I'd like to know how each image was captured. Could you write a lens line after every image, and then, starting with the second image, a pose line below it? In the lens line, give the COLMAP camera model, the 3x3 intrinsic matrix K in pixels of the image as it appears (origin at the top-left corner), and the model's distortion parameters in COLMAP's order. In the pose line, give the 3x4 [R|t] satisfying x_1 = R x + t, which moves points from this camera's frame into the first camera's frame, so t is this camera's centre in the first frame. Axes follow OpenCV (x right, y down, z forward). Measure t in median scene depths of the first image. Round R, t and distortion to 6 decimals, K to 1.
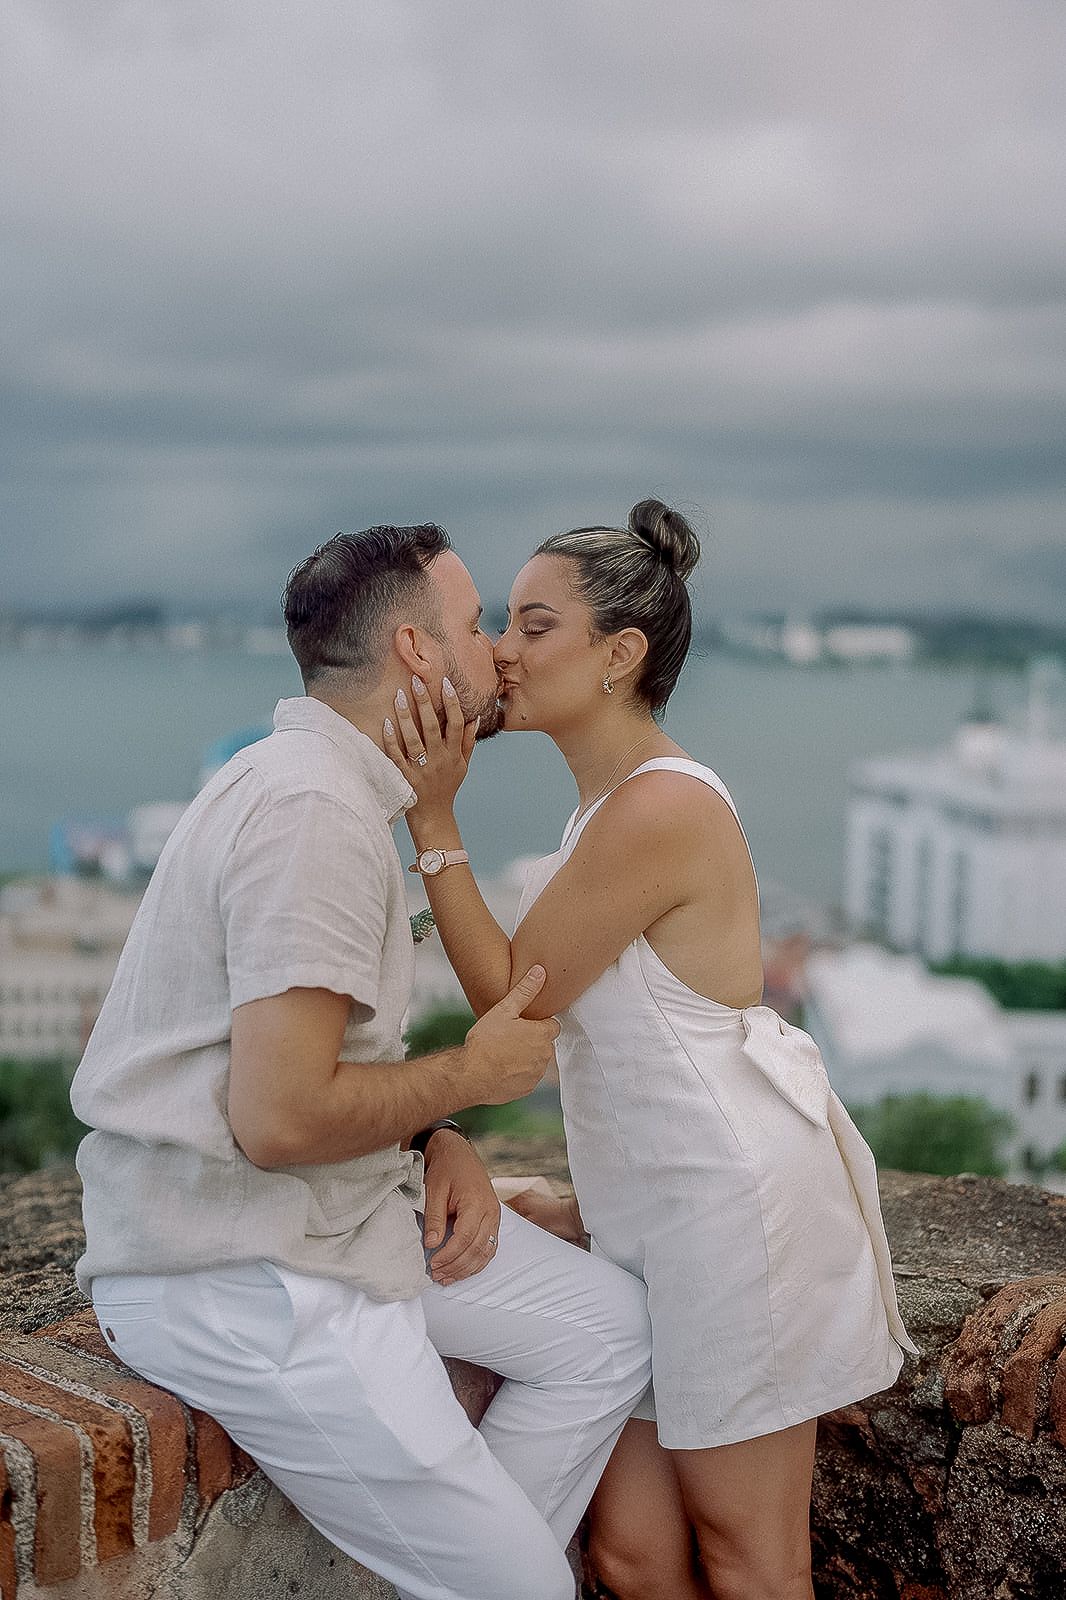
lens RADIAL K [[2256.4, 0, 533.0], [0, 2256.4, 800.0], [0, 0, 1]] dist [0.009093, 0.094275]
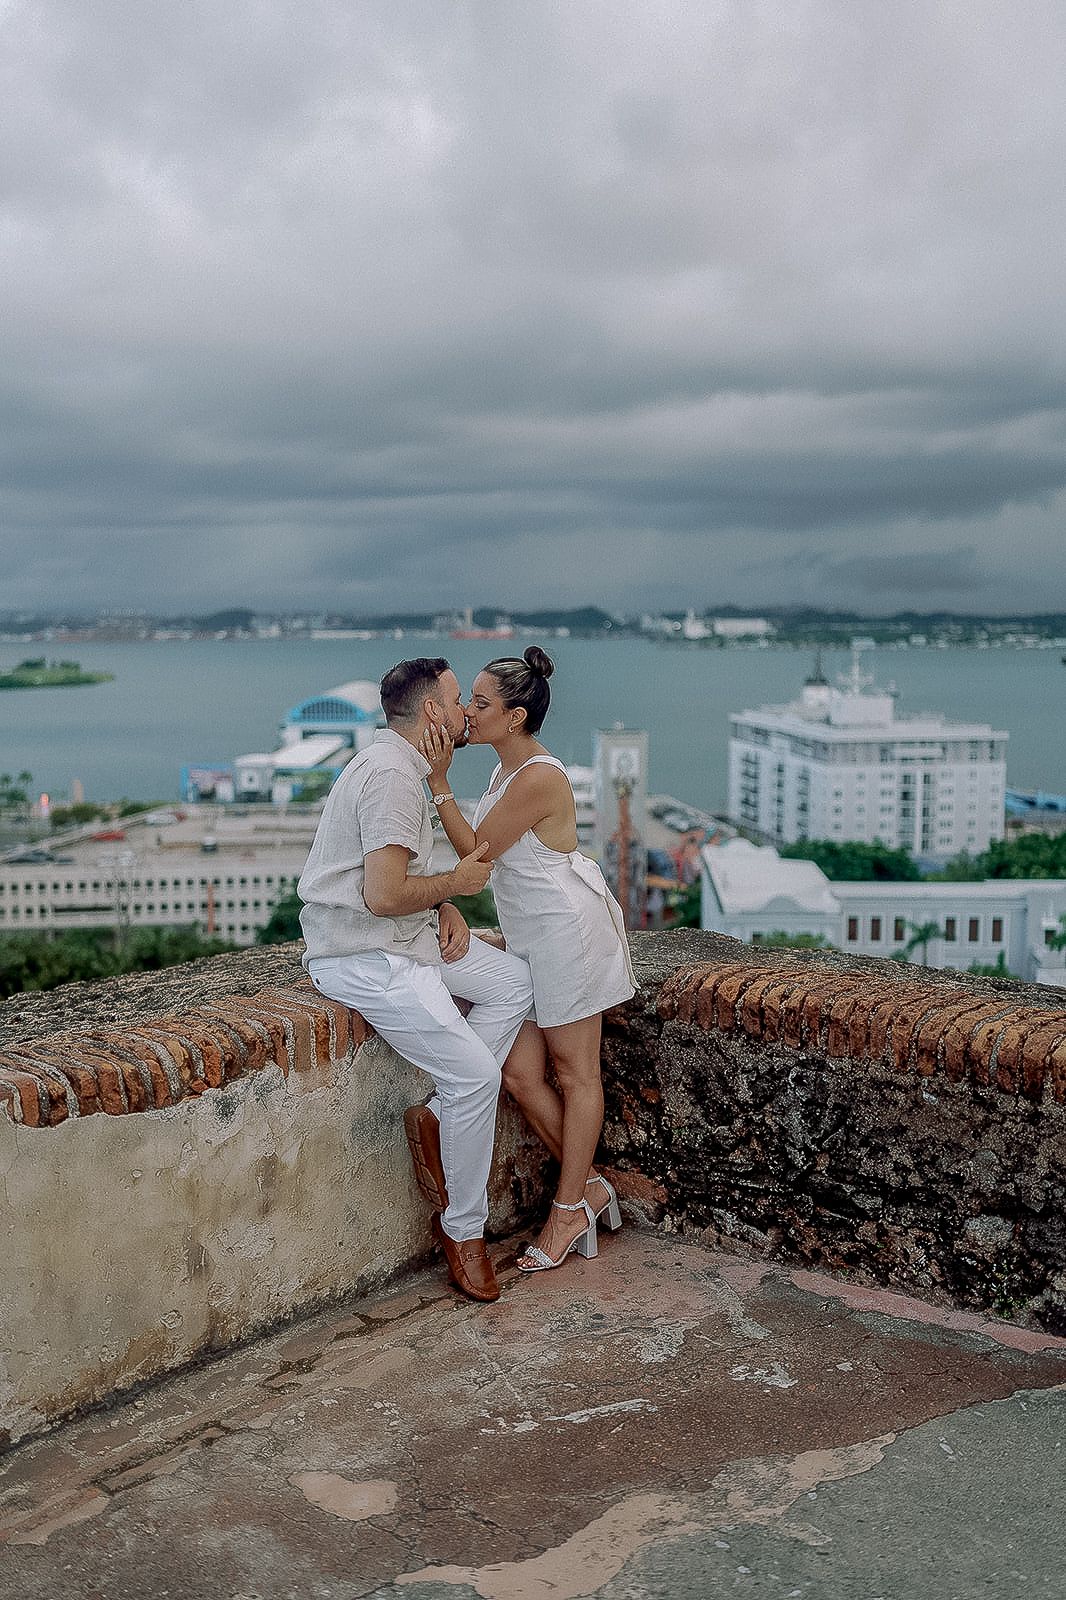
lens RADIAL K [[1702.5, 0, 533.0], [0, 1702.5, 800.0], [0, 0, 1]] dist [0.010803, 0.003826]
pose [[0.999761, -0.021059, 0.005930, 0.043743], [0.020820, 0.999068, 0.037818, -0.032157], [-0.006721, -0.037686, 0.999267, -0.813311]]
